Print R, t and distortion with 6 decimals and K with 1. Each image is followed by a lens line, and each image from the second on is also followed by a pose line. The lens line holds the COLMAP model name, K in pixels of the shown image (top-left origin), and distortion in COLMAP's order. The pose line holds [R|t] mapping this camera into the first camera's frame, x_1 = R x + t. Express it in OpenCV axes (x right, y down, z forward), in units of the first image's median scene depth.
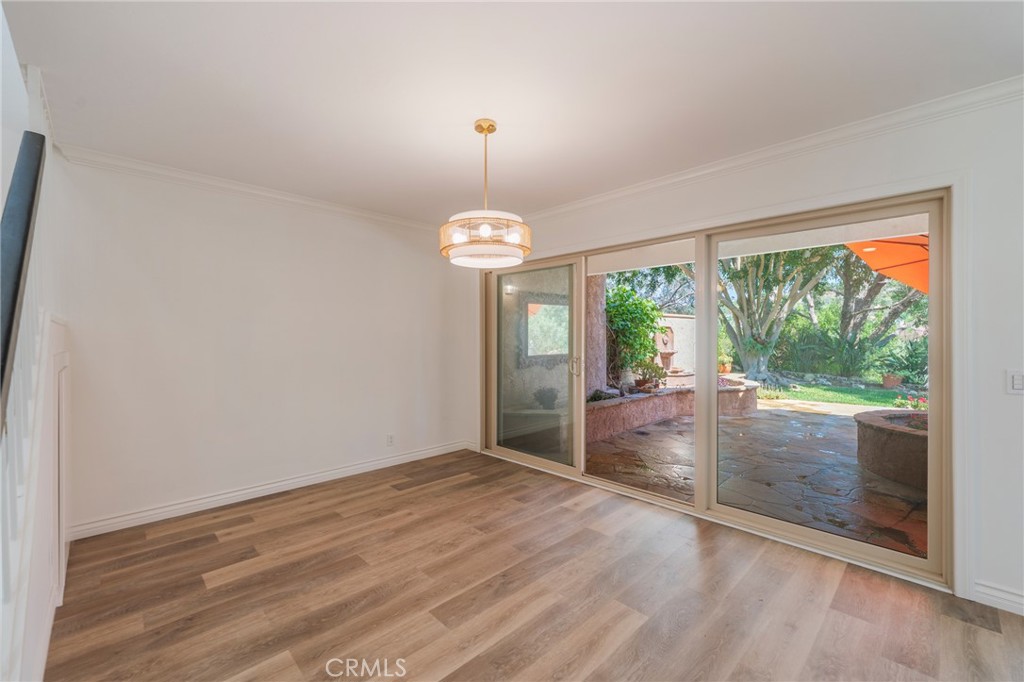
lens RADIAL K [[417.1, 0, 507.9], [0, 417.1, 336.5], [0, 0, 1]] dist [-0.000501, -0.000213]
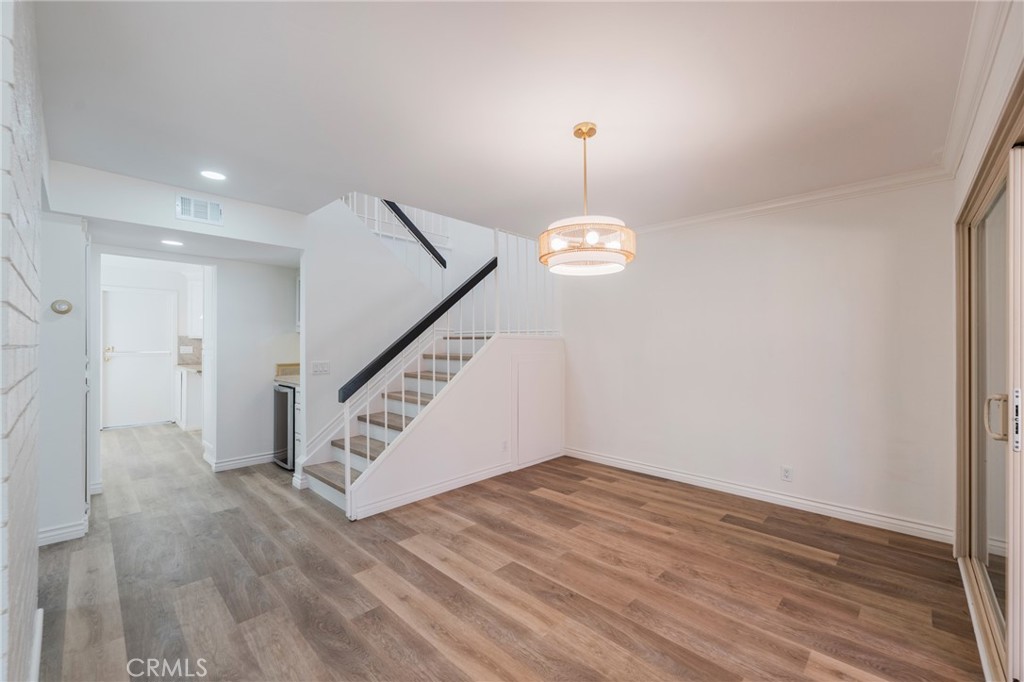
lens RADIAL K [[417.1, 0, 515.4], [0, 417.1, 341.2], [0, 0, 1]] dist [-0.000501, -0.000213]
pose [[0.040136, -0.007859, -0.999163, 0.761925], [-0.000640, 0.999969, -0.007891, -0.002310], [0.999194, 0.000956, 0.040129, 0.668861]]
